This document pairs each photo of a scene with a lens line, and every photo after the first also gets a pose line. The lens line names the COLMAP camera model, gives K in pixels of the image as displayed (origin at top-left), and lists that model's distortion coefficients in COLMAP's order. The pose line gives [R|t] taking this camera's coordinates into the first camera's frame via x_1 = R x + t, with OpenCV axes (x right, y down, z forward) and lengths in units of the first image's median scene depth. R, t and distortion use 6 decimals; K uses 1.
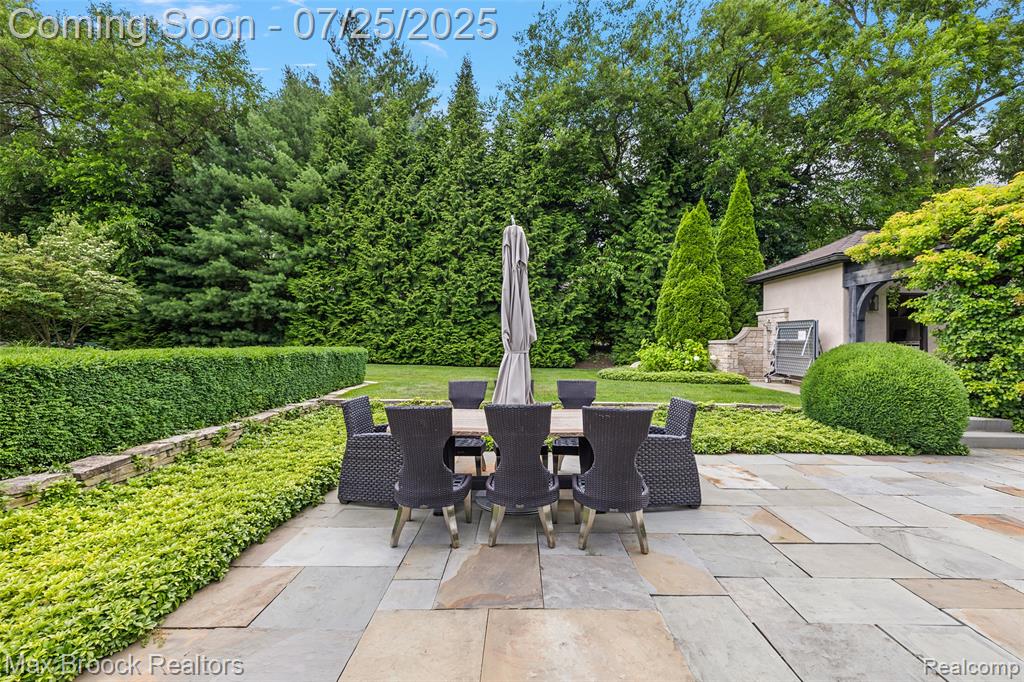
lens RADIAL K [[437.9, 0, 511.0], [0, 437.9, 332.5], [0, 0, 1]] dist [0.002492, 0.000219]
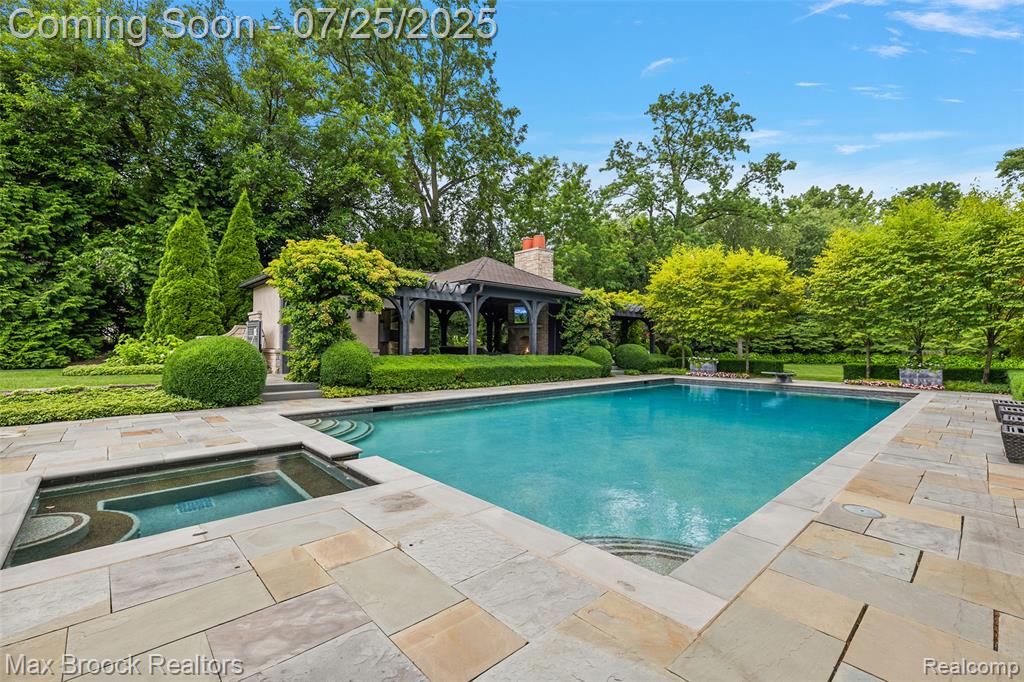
lens RADIAL K [[437.9, 0, 511.4], [0, 437.9, 342.8], [0, 0, 1]] dist [0.002492, 0.000219]
pose [[0.725424, -0.004889, 0.688285, 0.188061], [-0.012650, 0.999711, 0.020434, 0.001274], [-0.688186, -0.023531, 0.725153, -0.262560]]
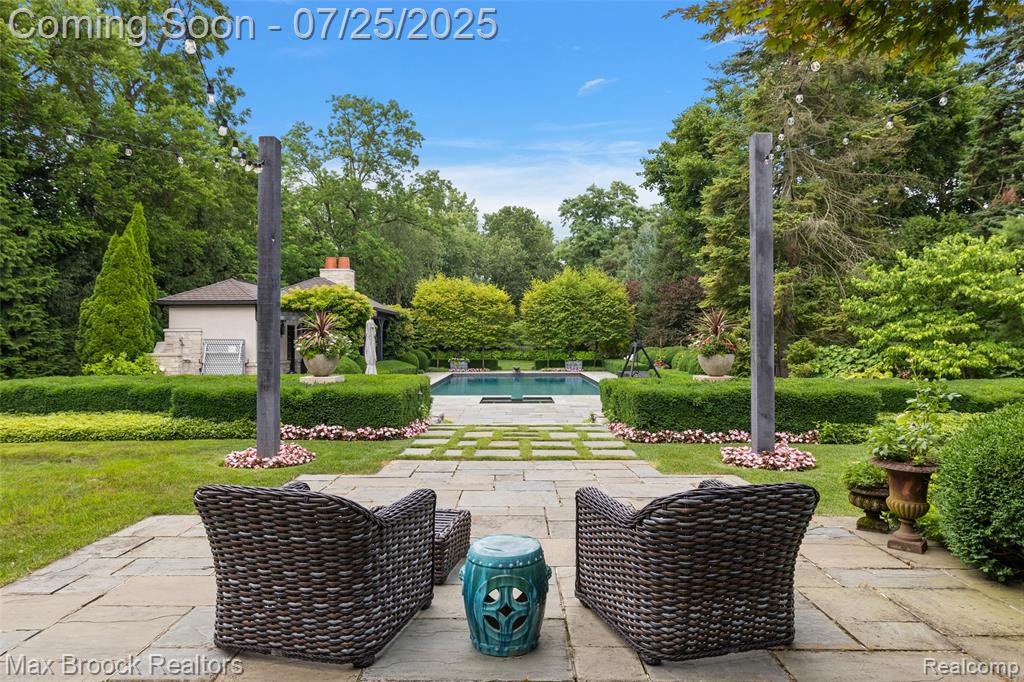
lens RADIAL K [[618.5, 0, 515.9], [0, 618.5, 341.5], [0, 0, 1]] dist [0.006776, 0.000466]
pose [[-0.004475, -0.016198, 0.999859, -0.856655], [-0.019031, 0.999689, 0.016110, -0.042237], [-0.999809, -0.018956, -0.004782, 0.016070]]
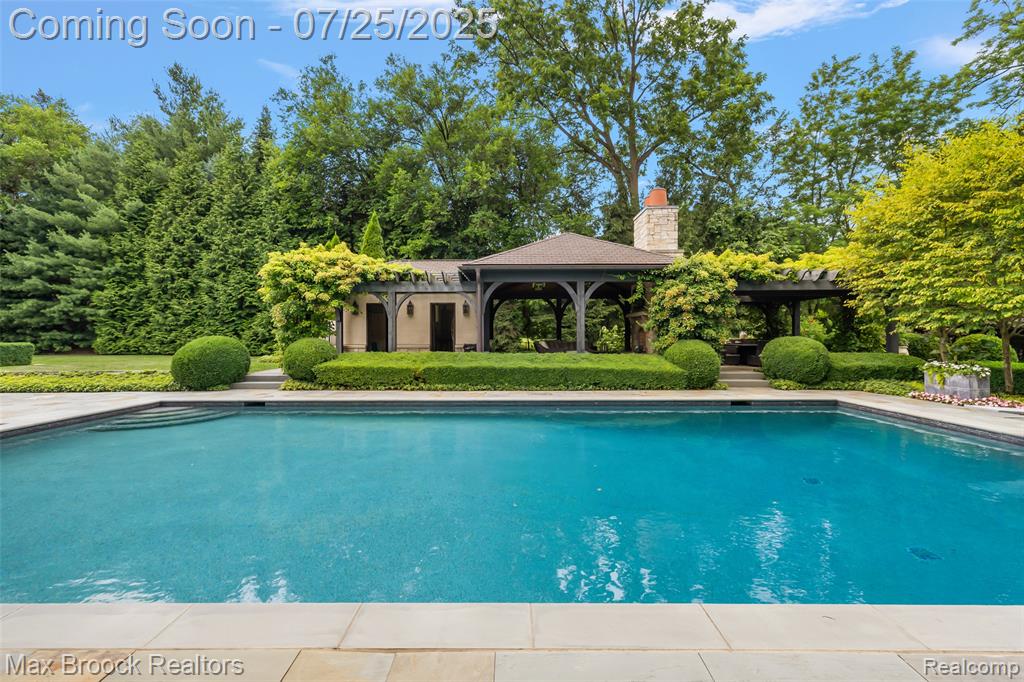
lens RADIAL K [[437.9, 0, 511.9], [0, 437.9, 343.0], [0, 0, 1]] dist [0.002492, 0.000219]
pose [[0.999862, -0.016501, -0.001759, 0.756044], [0.016559, 0.999008, 0.041331, -0.001158], [0.001075, -0.041355, 0.999144, -0.323836]]
